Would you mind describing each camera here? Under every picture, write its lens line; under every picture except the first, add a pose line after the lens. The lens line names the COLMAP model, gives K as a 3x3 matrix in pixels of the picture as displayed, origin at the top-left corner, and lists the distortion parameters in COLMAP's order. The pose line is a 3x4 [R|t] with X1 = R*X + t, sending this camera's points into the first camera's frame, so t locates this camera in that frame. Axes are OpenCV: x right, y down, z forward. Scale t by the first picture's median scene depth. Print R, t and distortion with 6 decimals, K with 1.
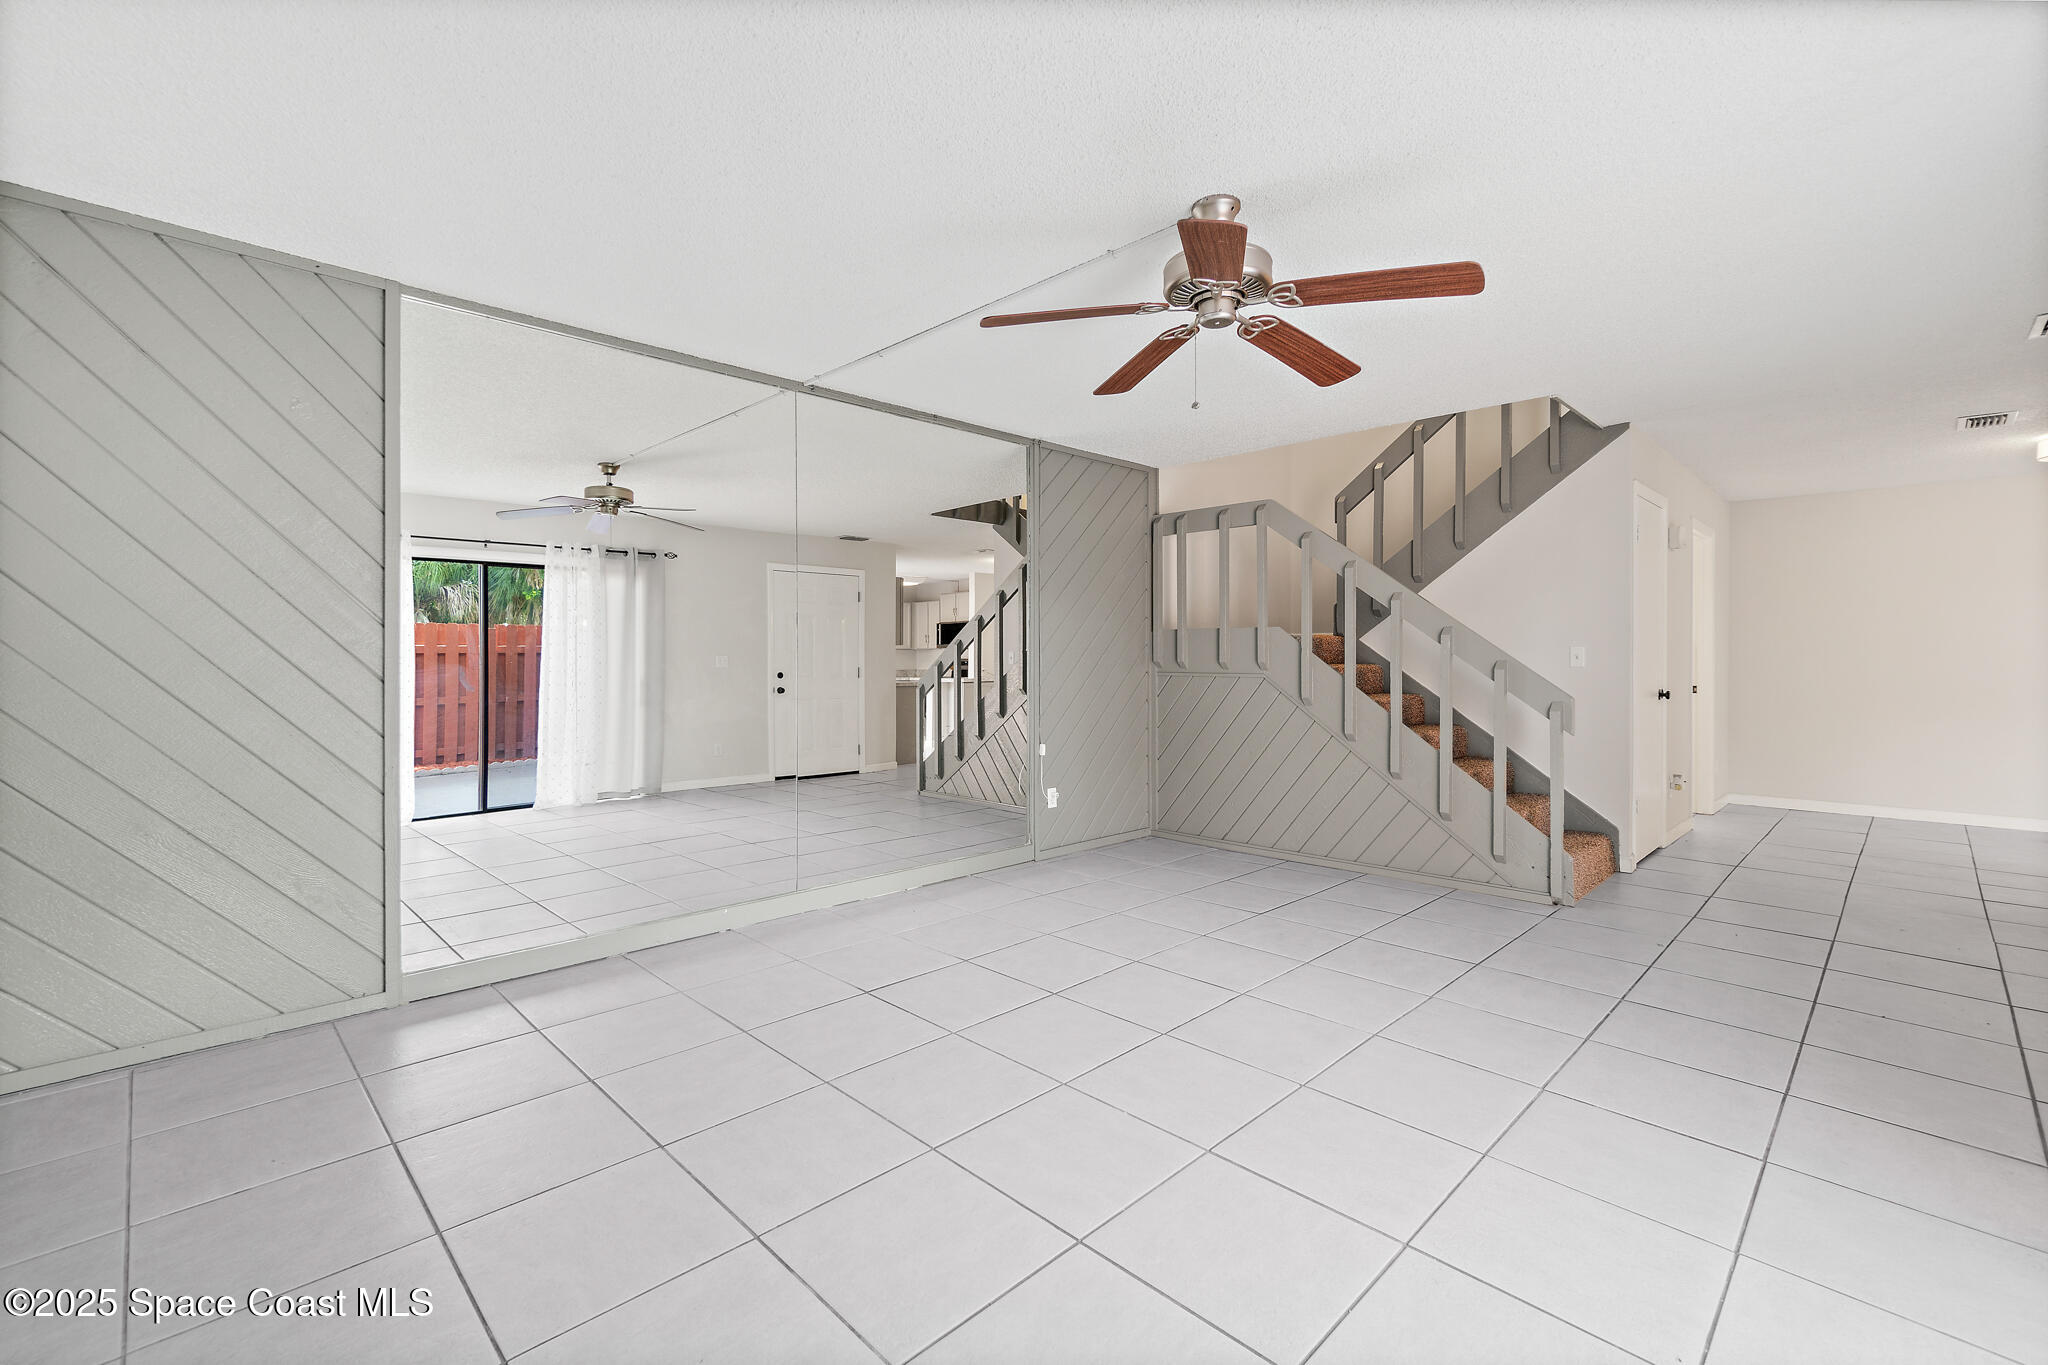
lens RADIAL K [[885.7, 0, 974.0], [0, 885.7, 658.5], [0, 0, 1]] dist [0.000566, 0.000941]
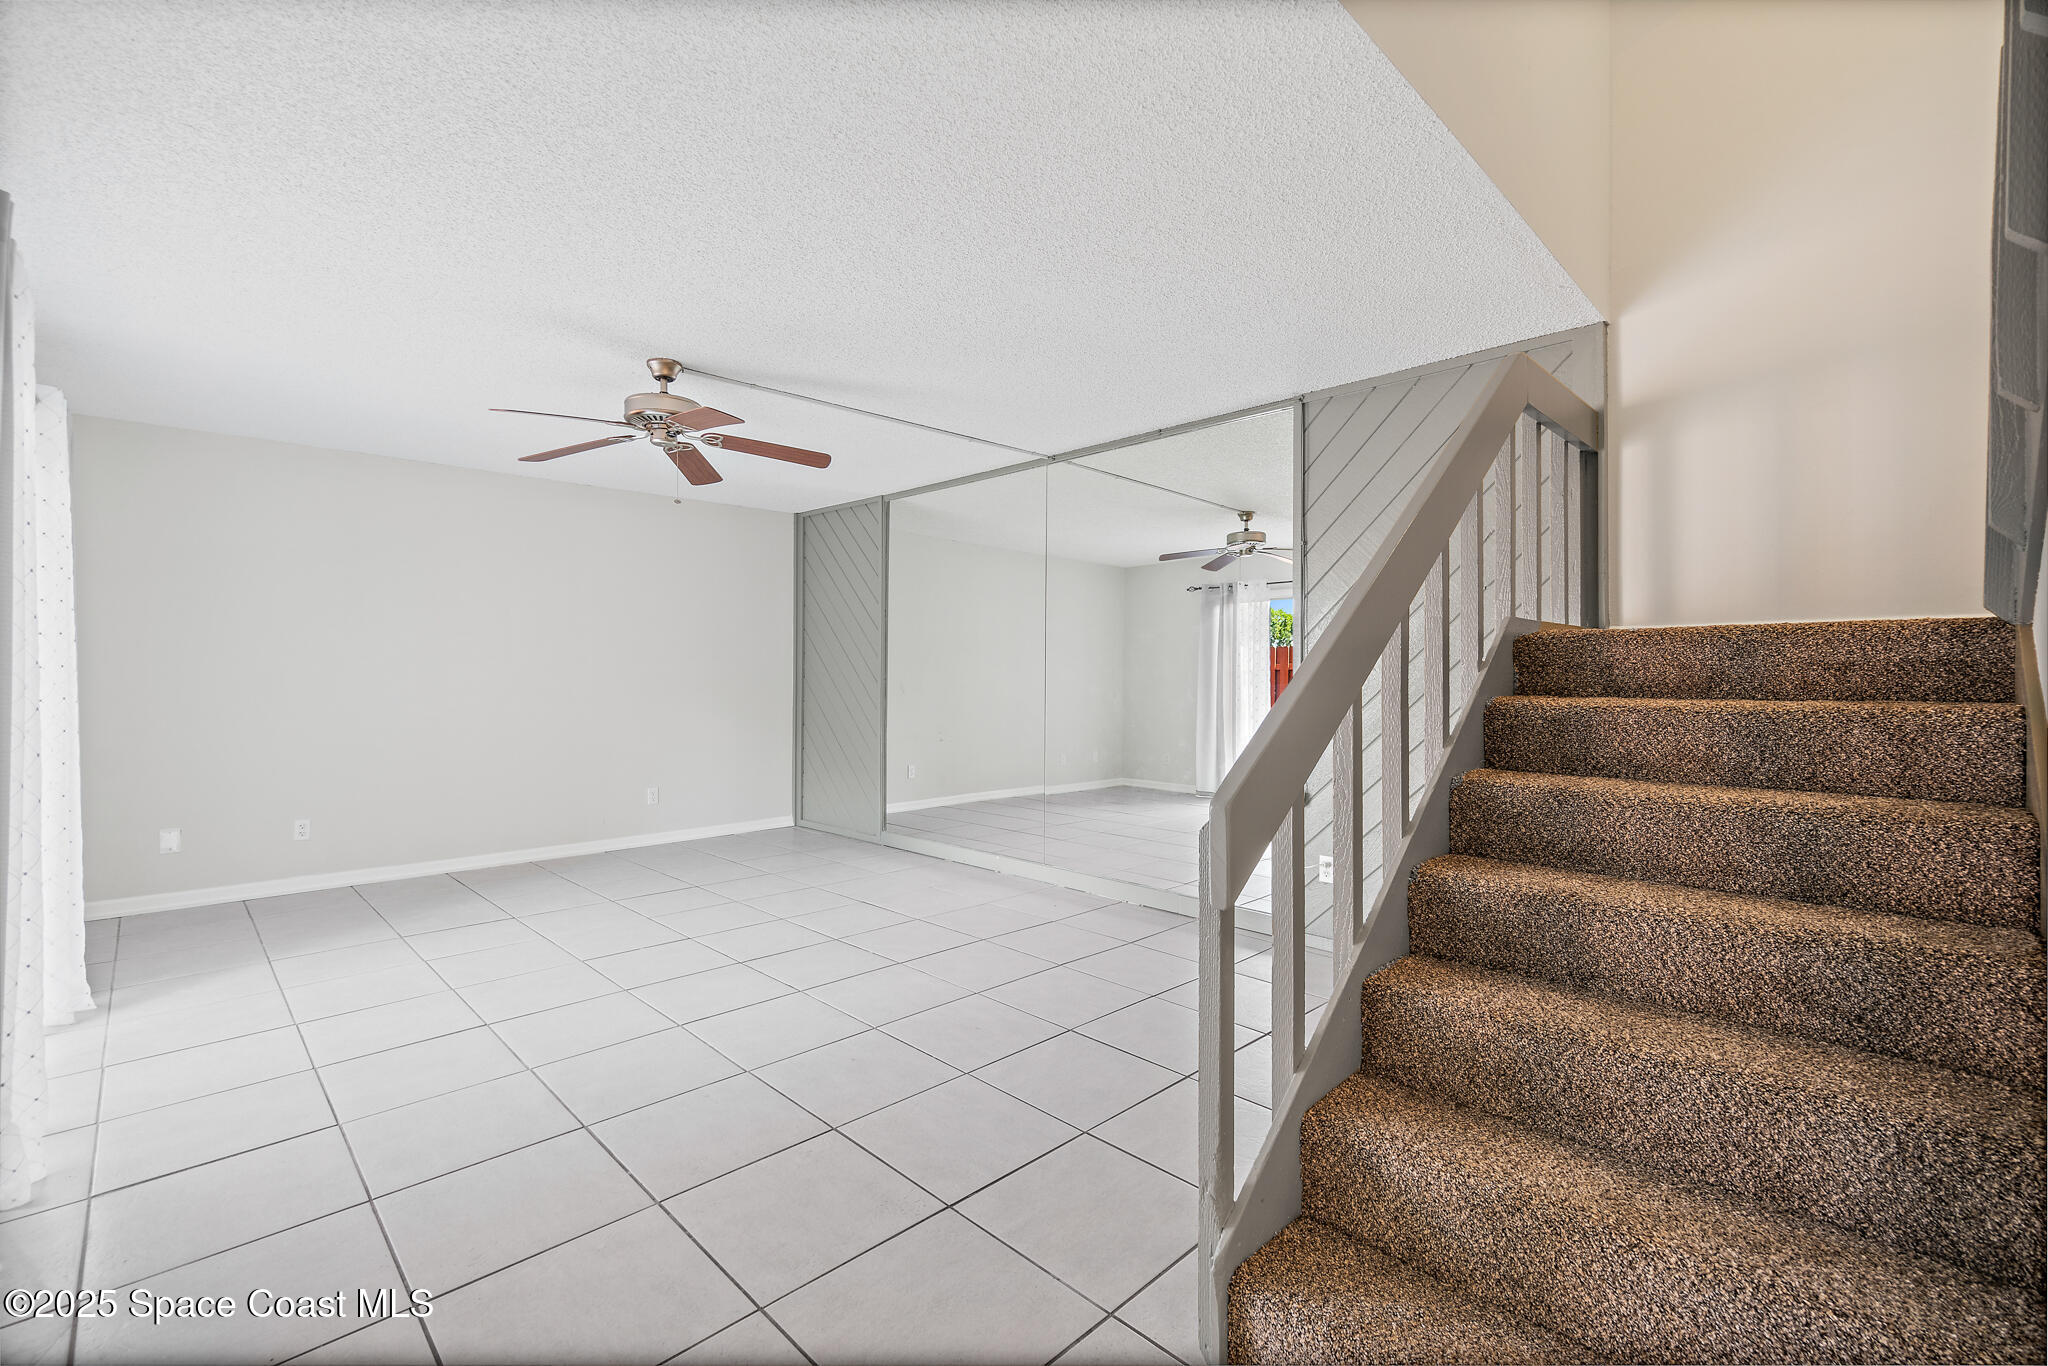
lens RADIAL K [[885.7, 0, 1026.1], [0, 885.7, 673.9], [0, 0, 1]] dist [0.000566, 0.000941]
pose [[0.035073, -0.000394, -0.999385, 0.769066], [-0.000070, 1.000000, -0.000397, -0.004742], [0.999385, 0.000084, 0.035073, 0.686261]]
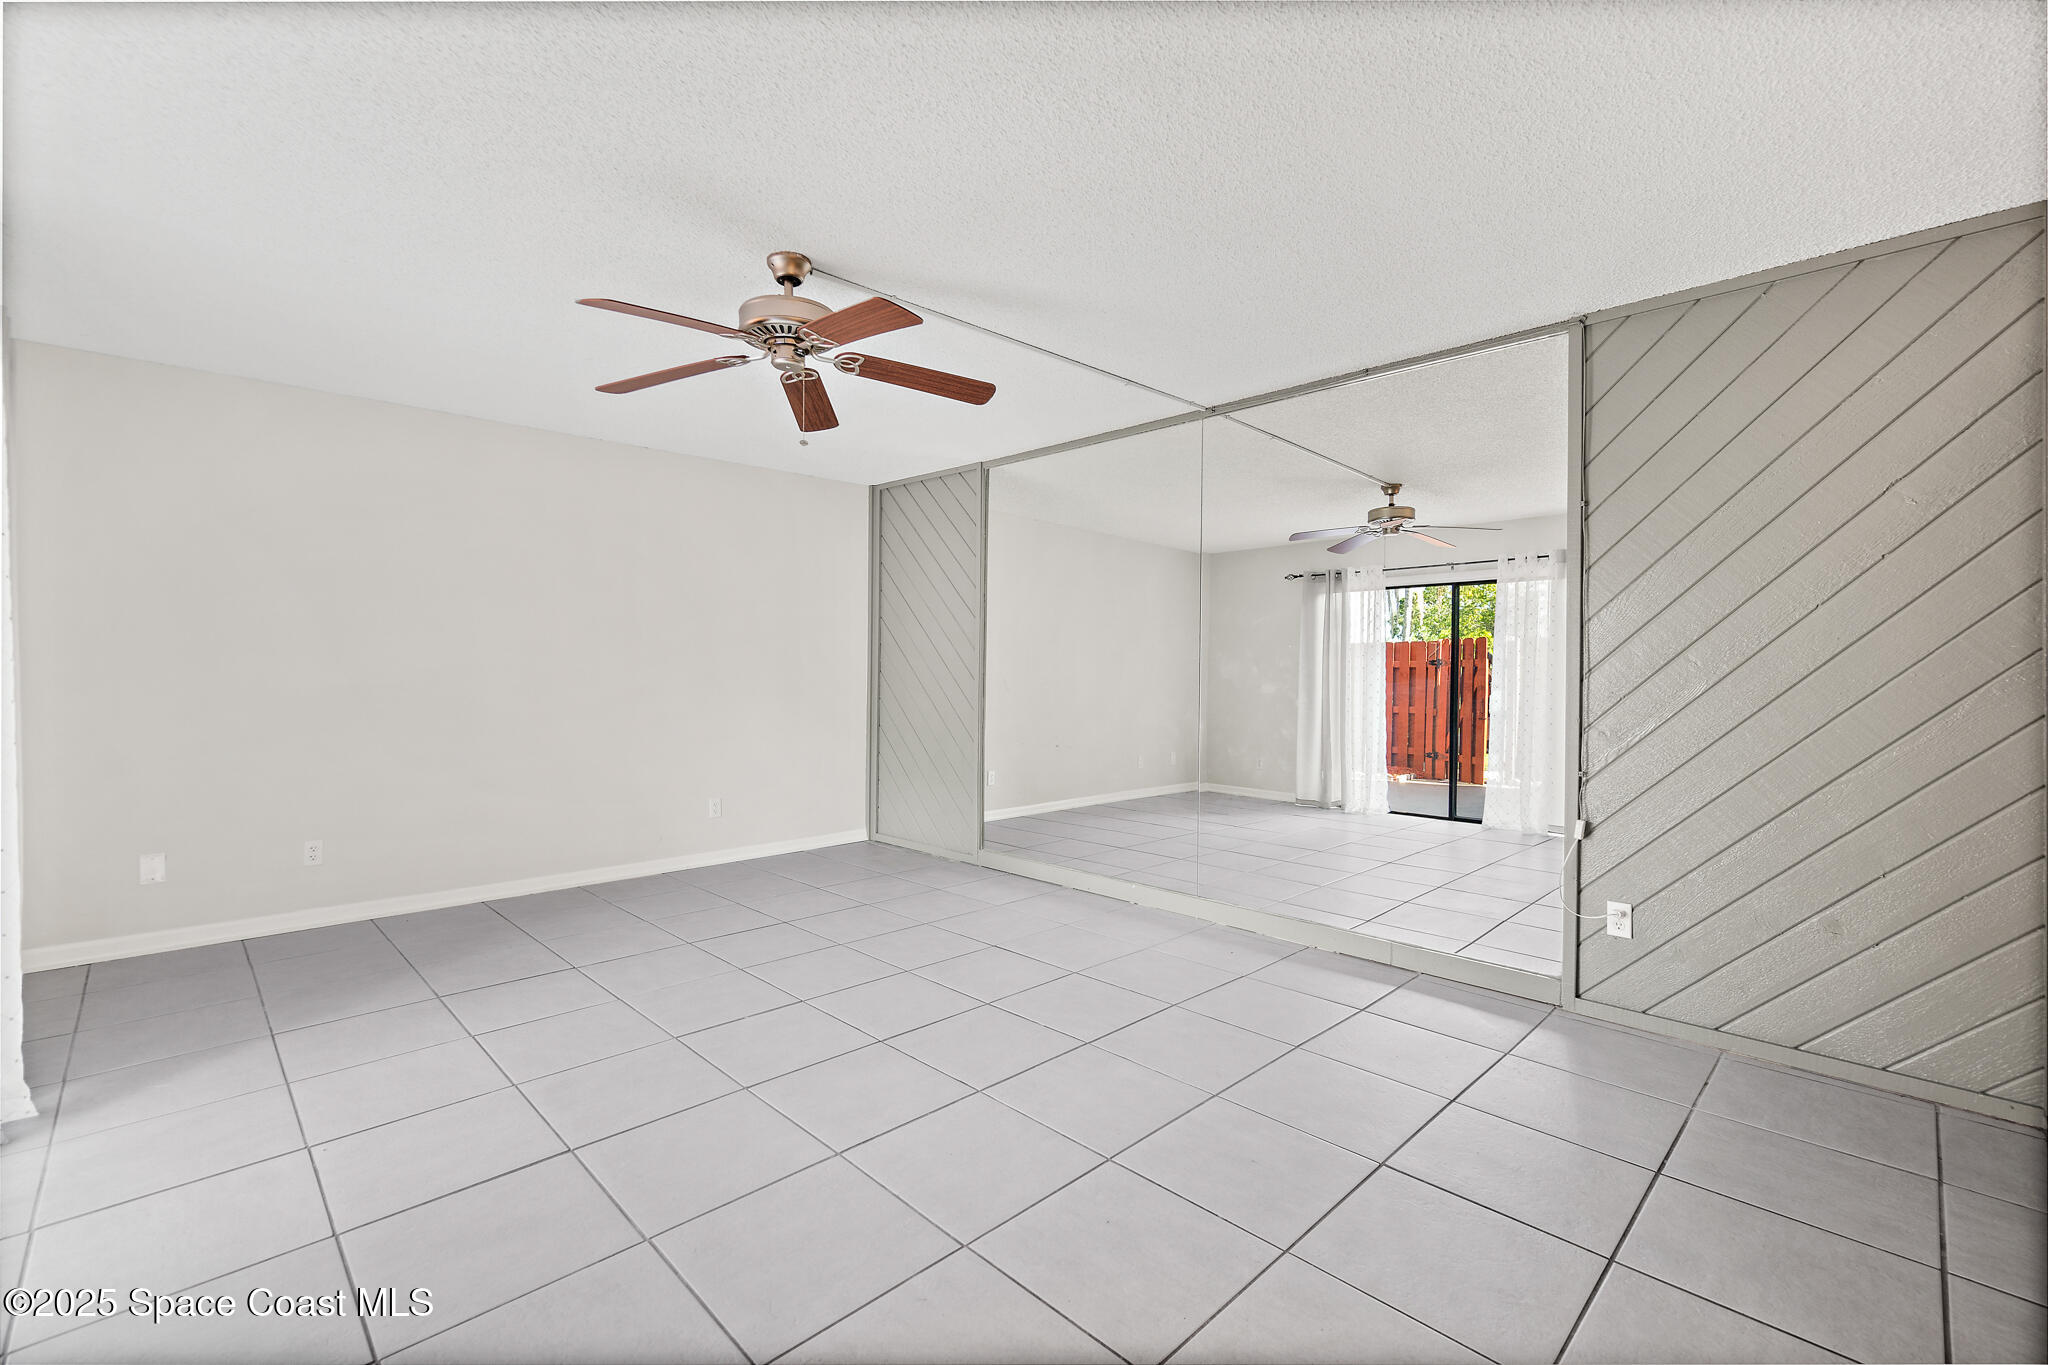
lens RADIAL K [[885.7, 0, 1026.8], [0, 885.7, 670.9], [0, 0, 1]] dist [0.000566, 0.000941]
pose [[0.031115, 0.001513, -0.999515, 0.613149], [-0.004408, 0.999989, 0.001376, -0.003794], [0.999506, 0.004363, 0.031121, 0.563660]]
